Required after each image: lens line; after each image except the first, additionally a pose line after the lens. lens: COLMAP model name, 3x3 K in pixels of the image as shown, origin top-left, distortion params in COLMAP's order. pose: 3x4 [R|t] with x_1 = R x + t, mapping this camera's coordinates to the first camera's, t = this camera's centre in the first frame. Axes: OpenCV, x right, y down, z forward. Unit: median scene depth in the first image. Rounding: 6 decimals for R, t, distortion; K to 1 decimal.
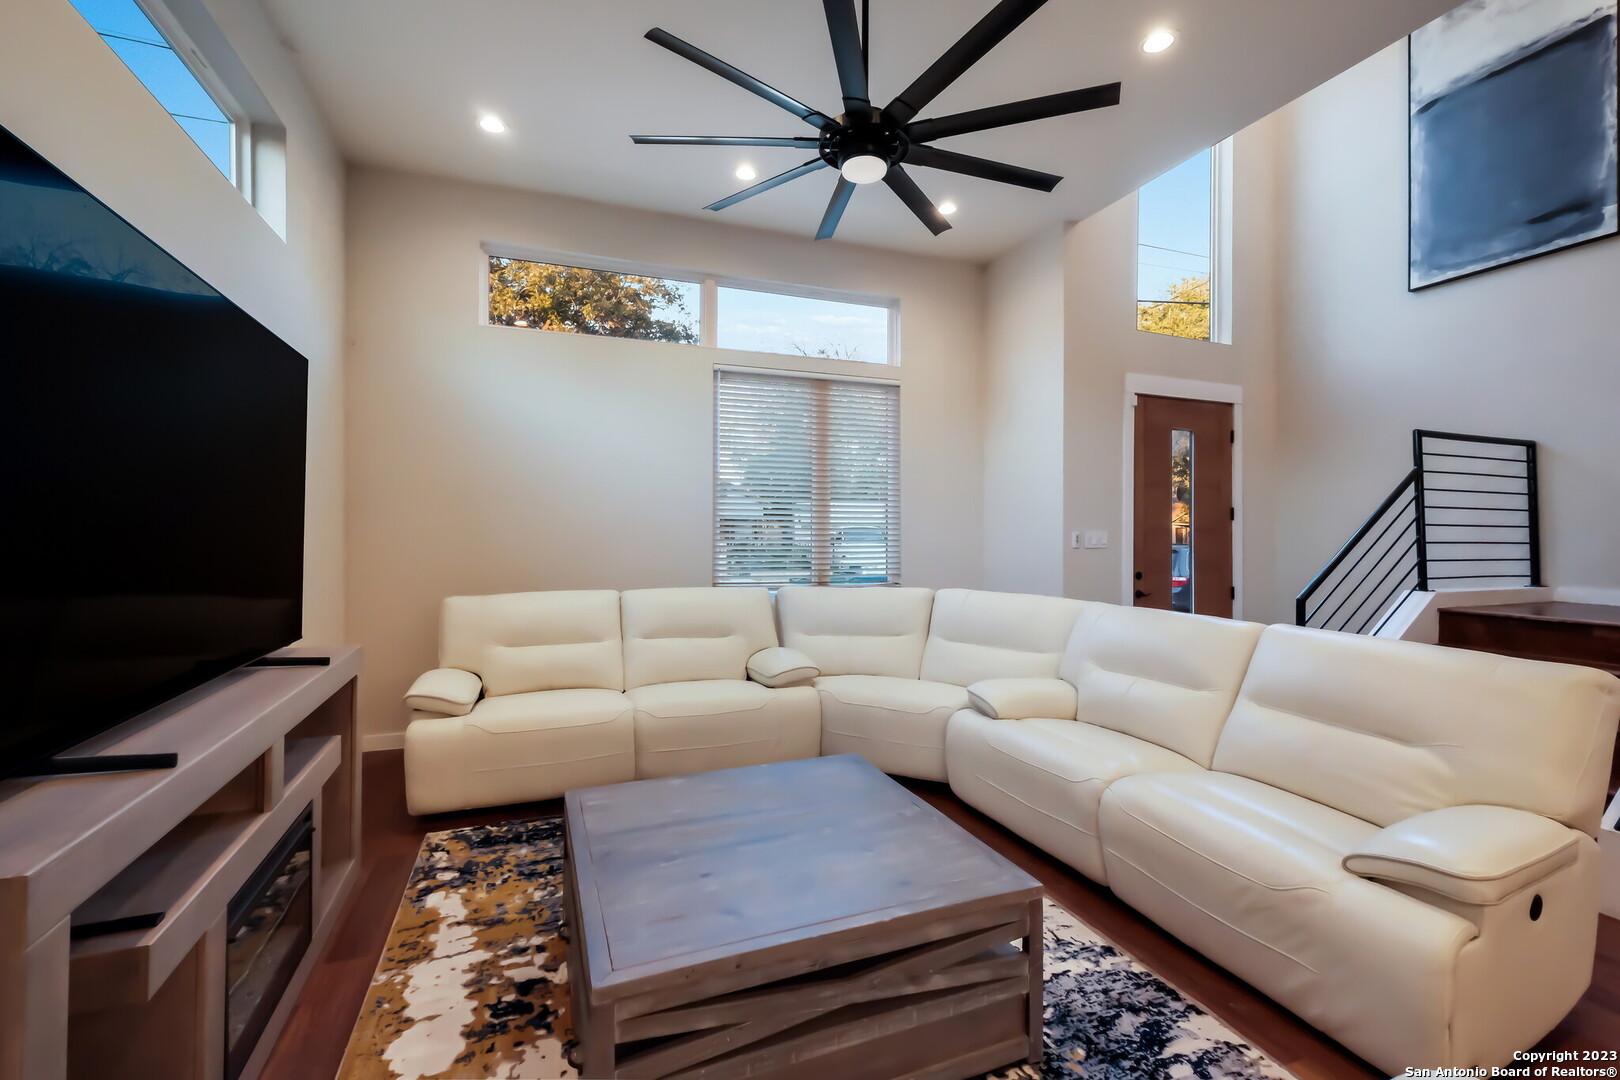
lens RADIAL K [[696.4, 0, 805.3], [0, 696.4, 529.0], [0, 0, 1]] dist [0.000386, 0.000623]
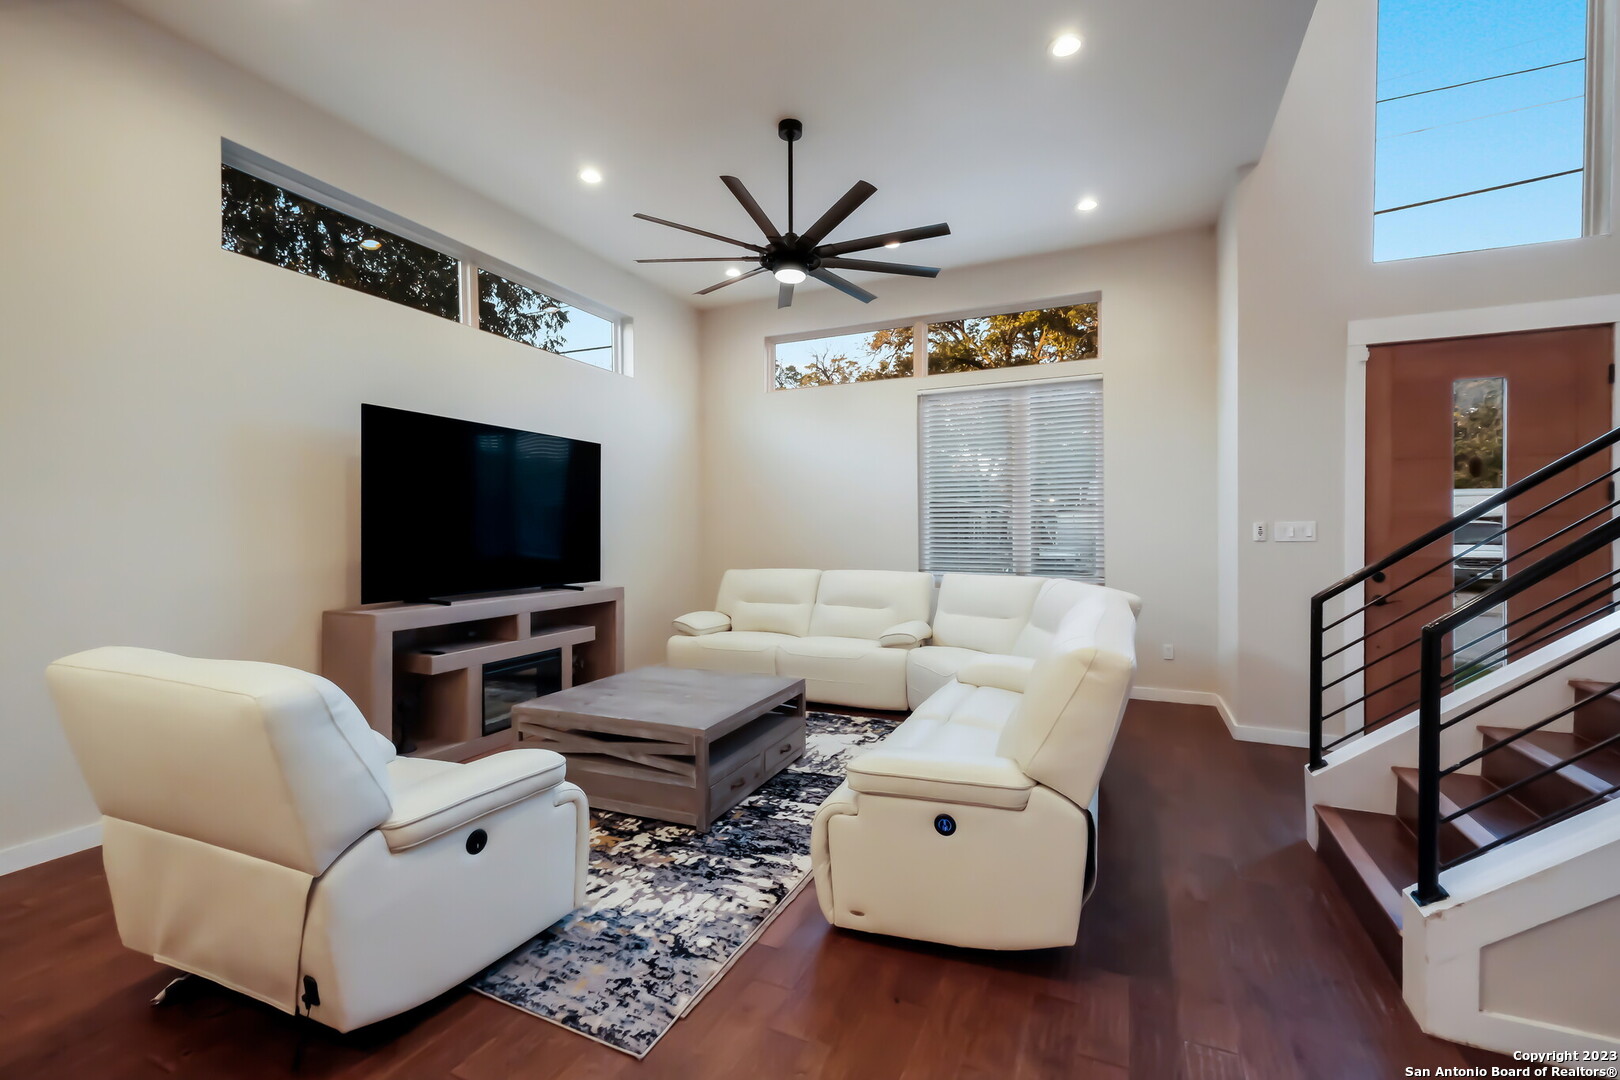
lens RADIAL K [[696.4, 0, 804.6], [0, 696.4, 531.3], [0, 0, 1]] dist [0.000386, 0.000623]
pose [[0.705887, -0.008786, -0.708270, 1.111774], [0.009281, 0.999952, -0.003155, 0.023942], [0.708264, -0.004346, 0.705935, -0.012929]]
